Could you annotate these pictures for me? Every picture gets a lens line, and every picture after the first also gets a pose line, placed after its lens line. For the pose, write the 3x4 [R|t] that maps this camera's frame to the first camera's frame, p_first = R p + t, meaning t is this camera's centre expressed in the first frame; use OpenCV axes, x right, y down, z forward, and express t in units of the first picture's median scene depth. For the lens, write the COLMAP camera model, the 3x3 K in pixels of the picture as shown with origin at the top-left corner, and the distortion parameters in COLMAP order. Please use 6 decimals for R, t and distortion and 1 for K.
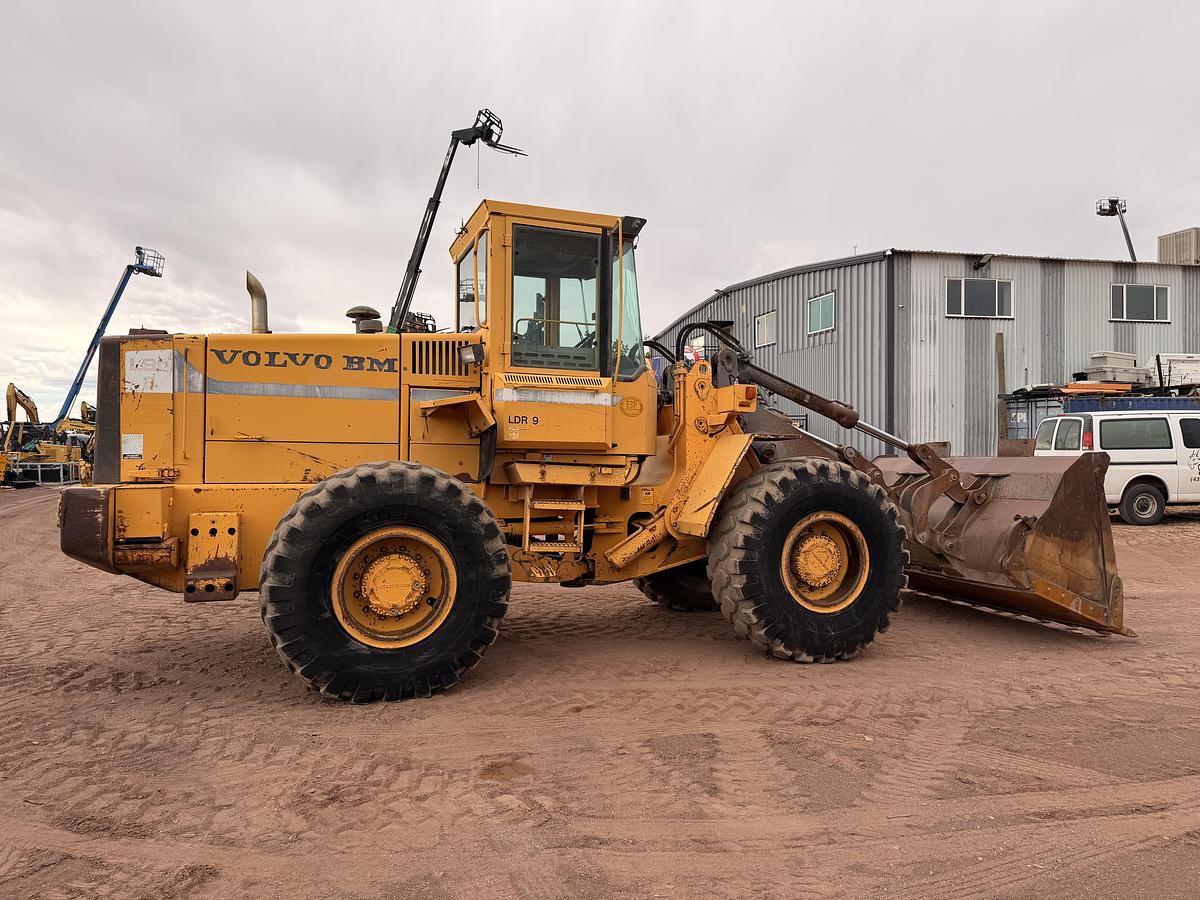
lens RADIAL K [[842.2, 0, 606.6], [0, 842.2, 443.5], [0, 0, 1]] dist [0.064218, -0.072911]
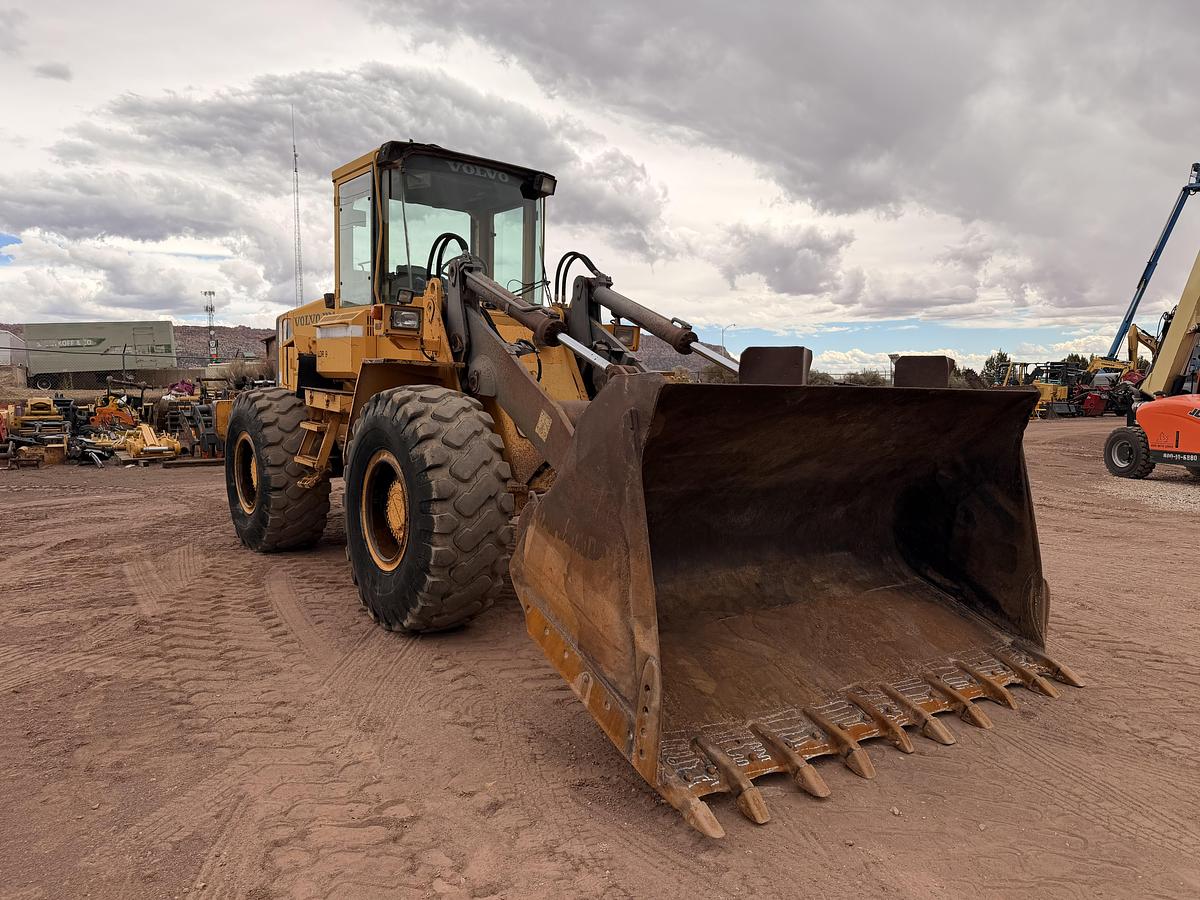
lens RADIAL K [[842.2, 0, 605.0], [0, 842.2, 449.0], [0, 0, 1]] dist [0.064218, -0.072911]
pose [[0.294813, 0.067941, -0.953136, 1.116517], [0.004093, 0.997370, 0.072360, 0.020316], [0.955546, -0.025234, 0.293760, 0.964957]]
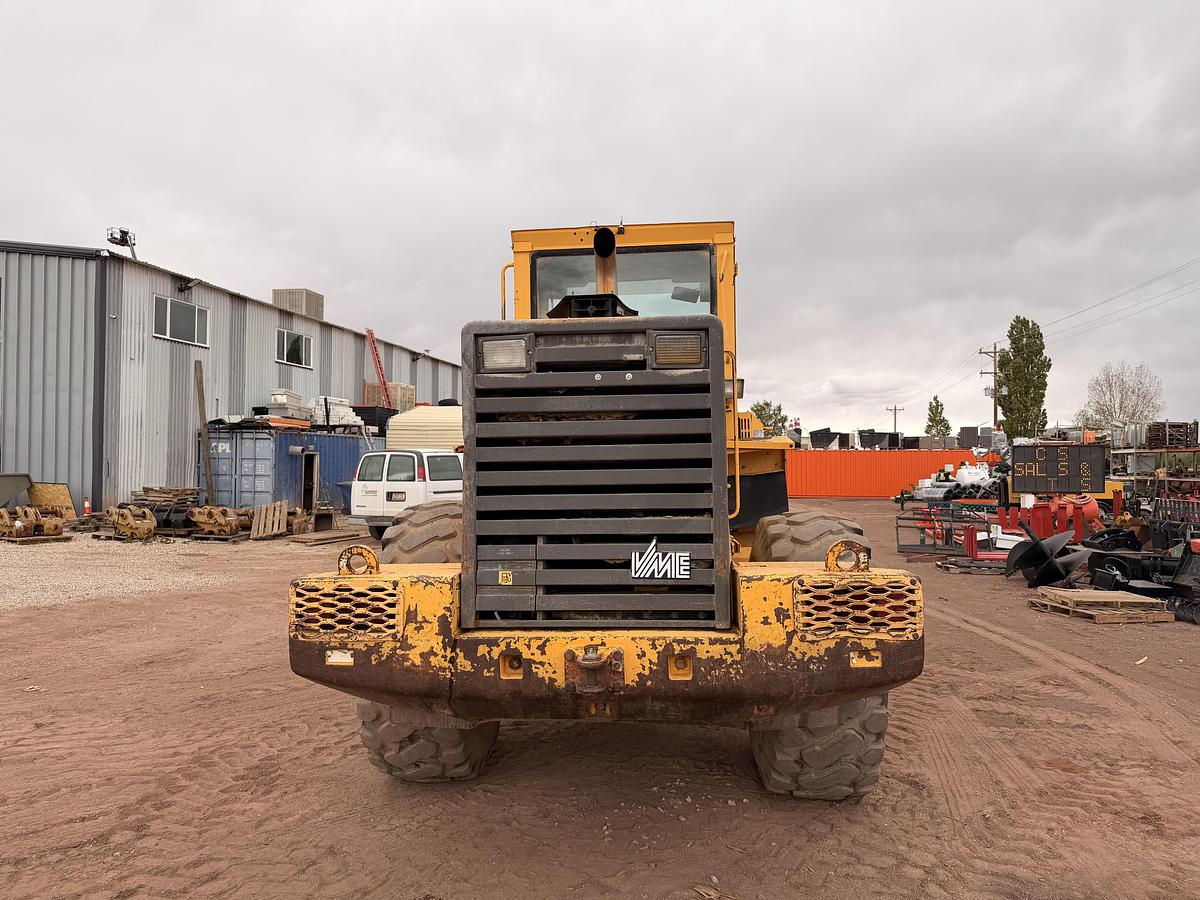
lens RADIAL K [[842.2, 0, 600.5], [0, 842.2, 441.0], [0, 0, 1]] dist [0.064218, -0.072911]
pose [[0.407524, 0.038060, 0.912401, -1.000402], [-0.008521, 0.999246, -0.037877, -0.015664], [-0.913155, 0.007661, 0.407541, 0.732009]]
